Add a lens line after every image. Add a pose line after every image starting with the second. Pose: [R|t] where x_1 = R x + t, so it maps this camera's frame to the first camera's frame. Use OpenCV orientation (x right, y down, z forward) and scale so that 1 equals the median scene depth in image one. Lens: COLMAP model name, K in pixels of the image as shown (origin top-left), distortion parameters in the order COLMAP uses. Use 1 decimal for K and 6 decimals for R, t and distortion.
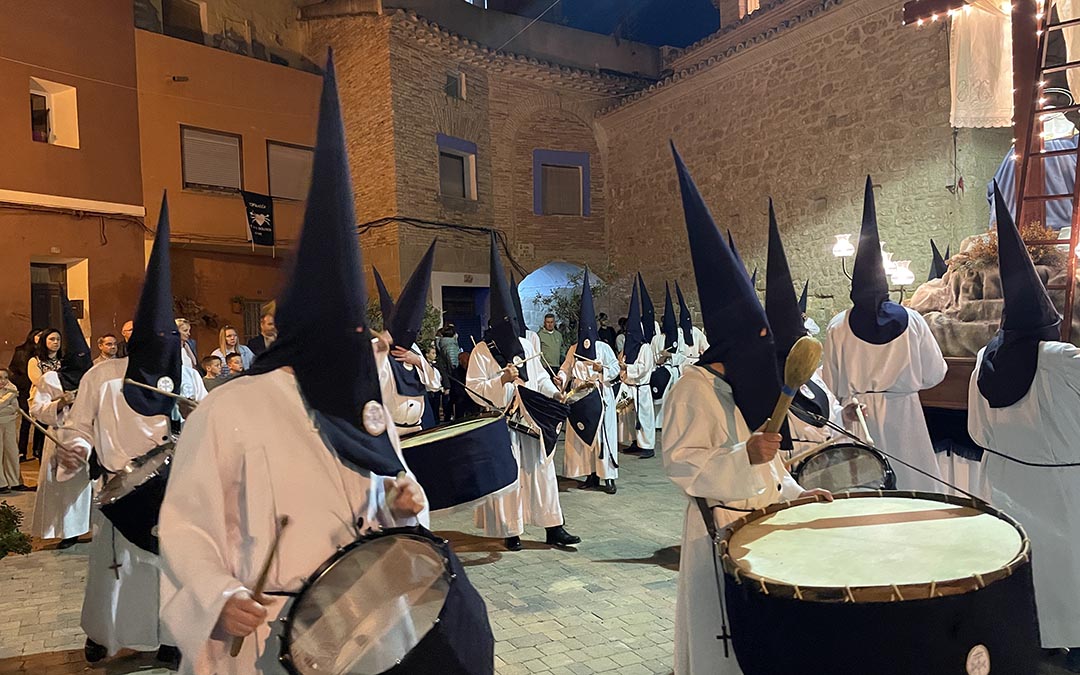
lens RADIAL K [[813.3, 0, 543.7], [0, 813.3, 335.8], [0, 0, 1]] dist [0.075452, -0.096267]
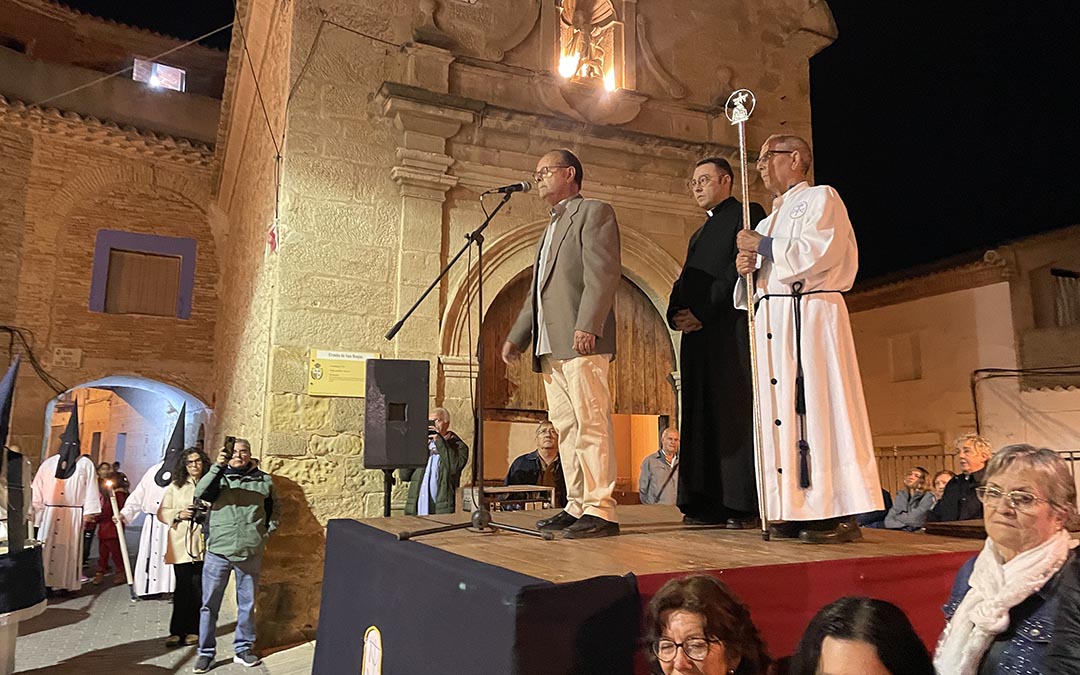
lens RADIAL K [[813.3, 0, 535.7], [0, 813.3, 334.7], [0, 0, 1]] dist [0.075452, -0.096267]
pose [[0.997338, 0.035671, -0.063594, 0.483550], [-0.046426, 0.983187, -0.176603, -0.010468], [0.056225, 0.179086, 0.982226, 0.281879]]
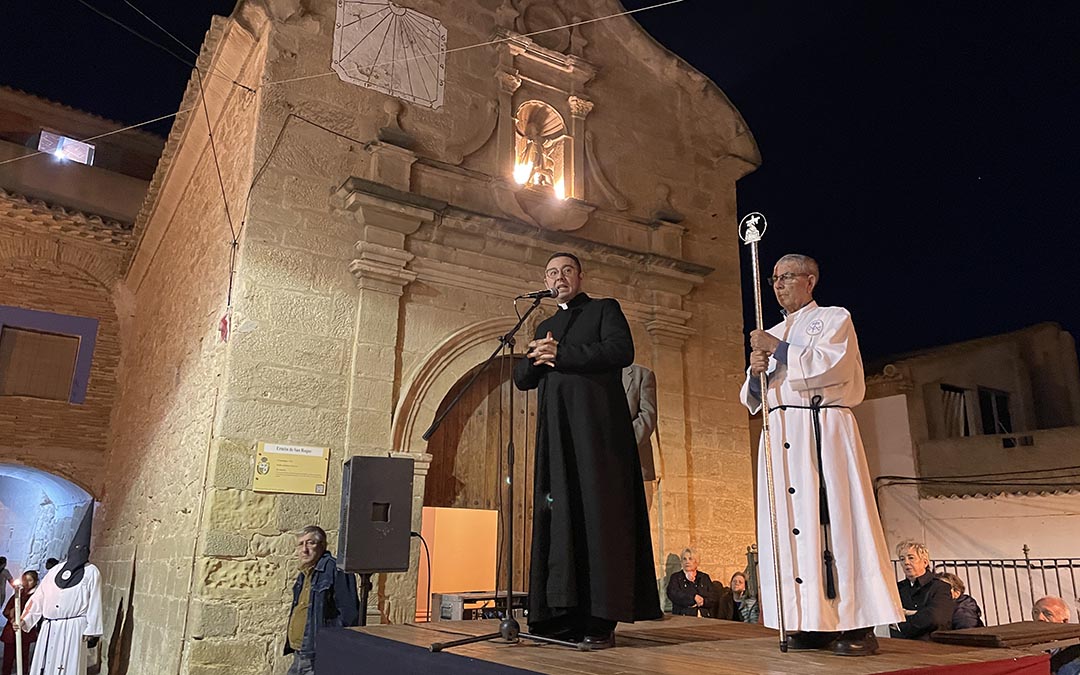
lens RADIAL K [[813.3, 0, 532.7], [0, 813.3, 334.7], [0, 0, 1]] dist [0.075452, -0.096267]
pose [[0.995560, 0.071764, 0.060914, 0.450303], [-0.050772, 0.954305, -0.294490, -0.010467], [-0.079264, 0.290090, 0.953711, 0.279337]]
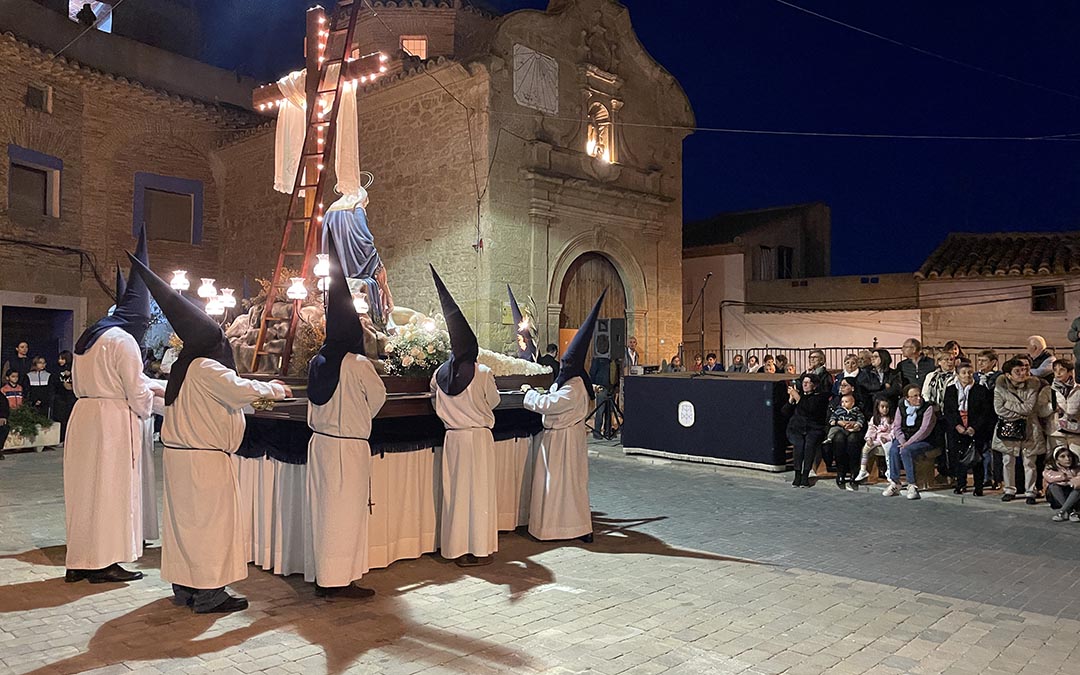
lens RADIAL K [[813.3, 0, 540.9], [0, 813.3, 333.2], [0, 0, 1]] dist [0.075452, -0.096267]
pose [[0.939191, 0.044934, 0.340444, 0.122531], [-0.027939, 0.998114, -0.054661, 0.004730], [-0.342258, 0.041825, 0.938675, -0.088854]]
